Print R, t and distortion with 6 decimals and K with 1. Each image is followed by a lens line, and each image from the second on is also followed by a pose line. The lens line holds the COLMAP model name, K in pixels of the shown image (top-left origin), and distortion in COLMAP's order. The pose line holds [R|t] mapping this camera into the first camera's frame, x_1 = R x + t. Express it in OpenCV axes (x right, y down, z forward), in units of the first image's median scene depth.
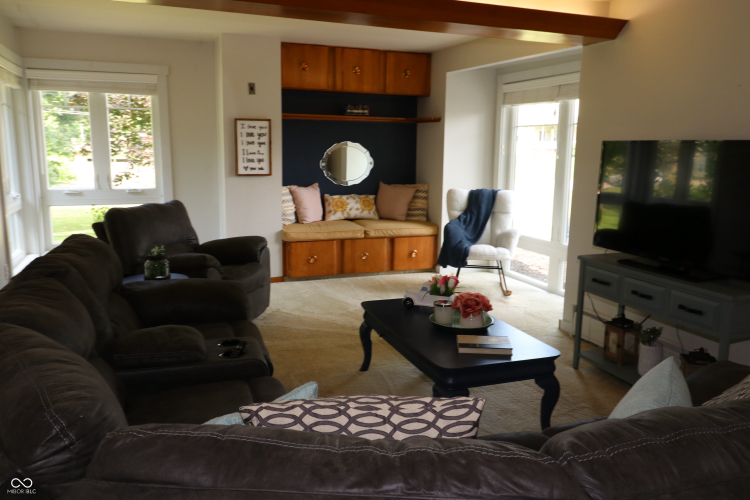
lens RADIAL K [[589.5, 0, 377.6], [0, 589.5, 236.1], [0, 0, 1]] dist [0.017484, 0.000243]
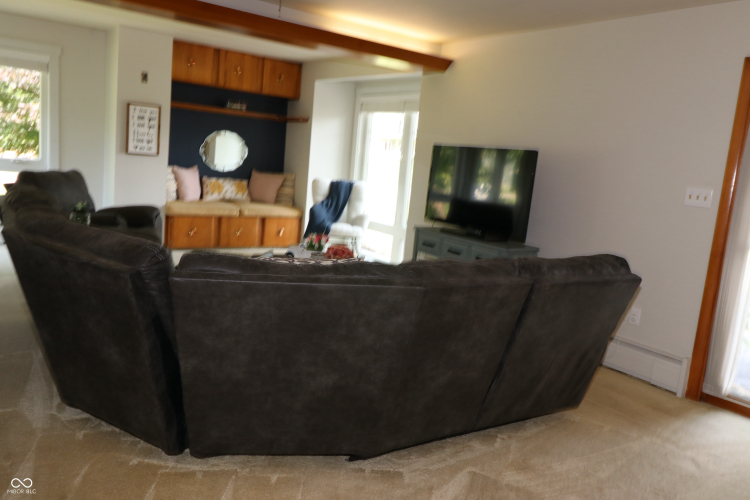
lens RADIAL K [[589.5, 0, 377.6], [0, 589.5, 236.1], [0, 0, 1]] dist [0.017484, 0.000243]
pose [[0.964649, 0.037420, 0.260868, -0.064954], [-0.035014, 0.999291, -0.013867, 0.051468], [-0.261202, 0.004242, 0.965275, -0.197141]]
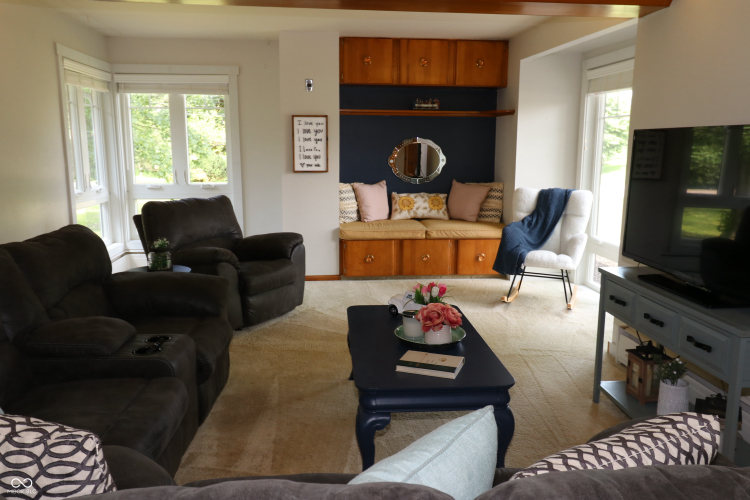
lens RADIAL K [[589.5, 0, 377.6], [0, 589.5, 236.1], [0, 0, 1]] dist [0.017484, 0.000243]
pose [[0.963580, 0.032924, -0.265385, 0.164470], [-0.032879, 0.999449, 0.004616, -0.003104], [0.265391, 0.004277, 0.964131, 0.069359]]
